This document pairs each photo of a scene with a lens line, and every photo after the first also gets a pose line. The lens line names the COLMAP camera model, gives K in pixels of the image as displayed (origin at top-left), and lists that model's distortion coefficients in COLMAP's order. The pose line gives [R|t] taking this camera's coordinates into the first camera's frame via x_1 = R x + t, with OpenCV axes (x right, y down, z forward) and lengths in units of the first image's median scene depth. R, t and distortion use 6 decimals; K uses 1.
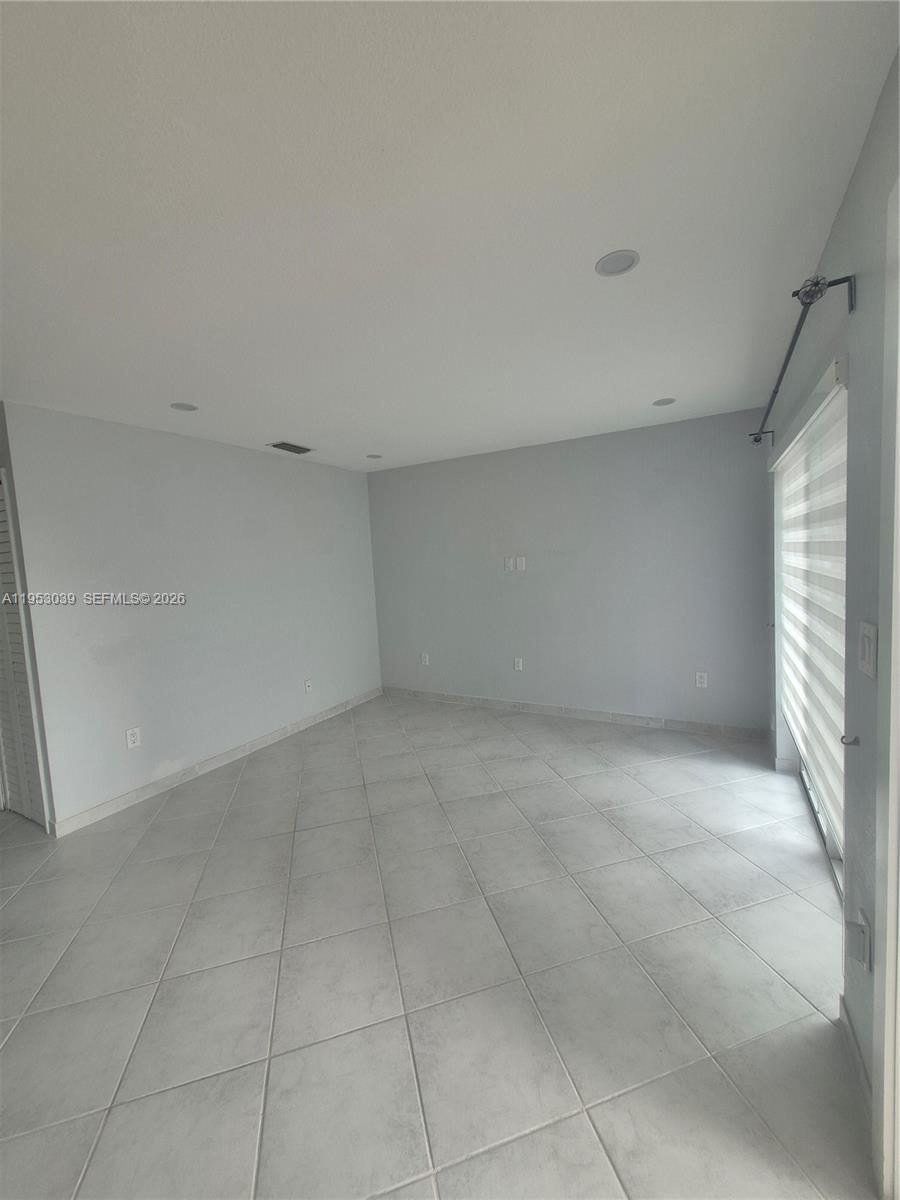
lens RADIAL K [[466.1, 0, 450.3], [0, 466.1, 590.9], [0, 0, 1]] dist [0.014657, -0.007505]
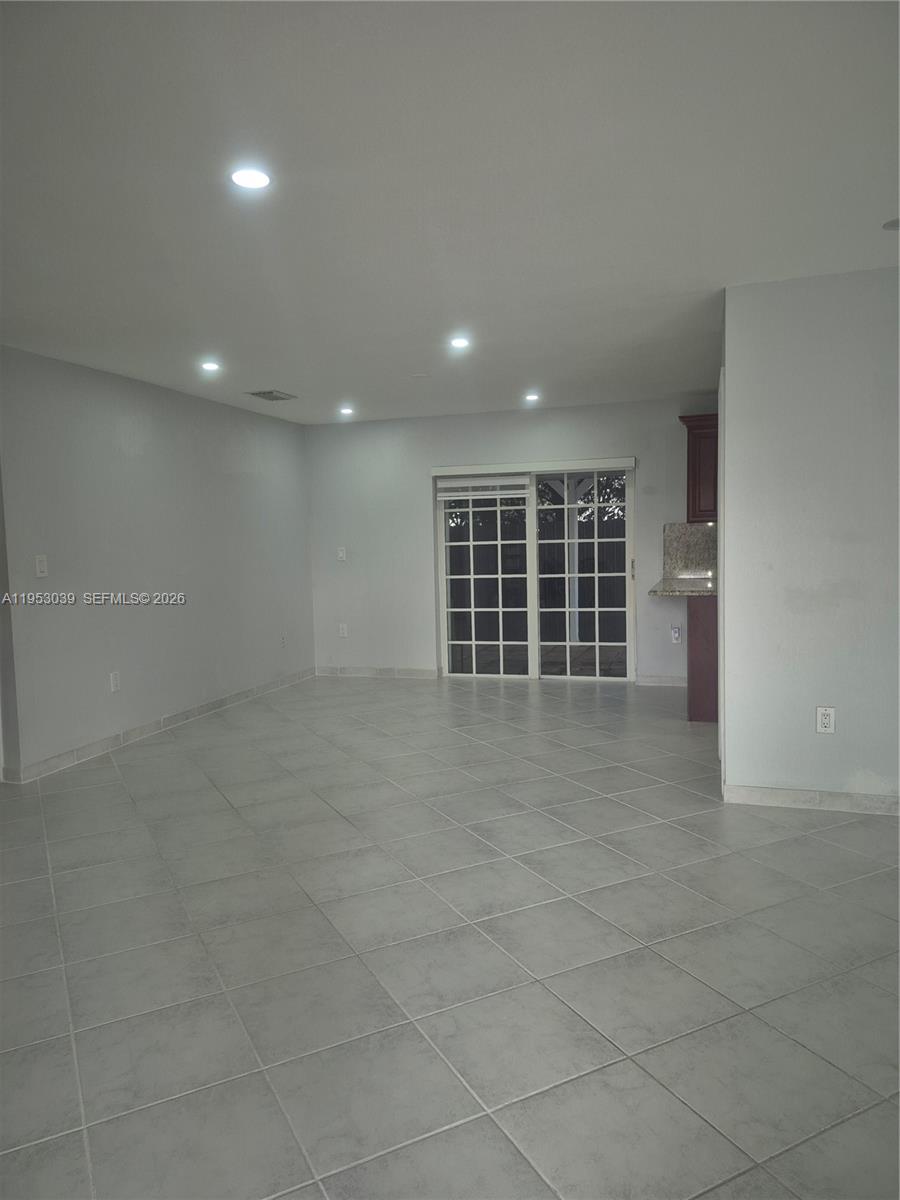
lens RADIAL K [[831.9, 0, 450.0], [0, 831.9, 600.0], [0, 0, 1]] dist [0.084018, -0.115745]
pose [[0.220652, 0.154389, -0.963056, 0.850026], [-0.073702, 0.987209, 0.141374, -0.015712], [0.972564, 0.039785, 0.229209, 0.288146]]
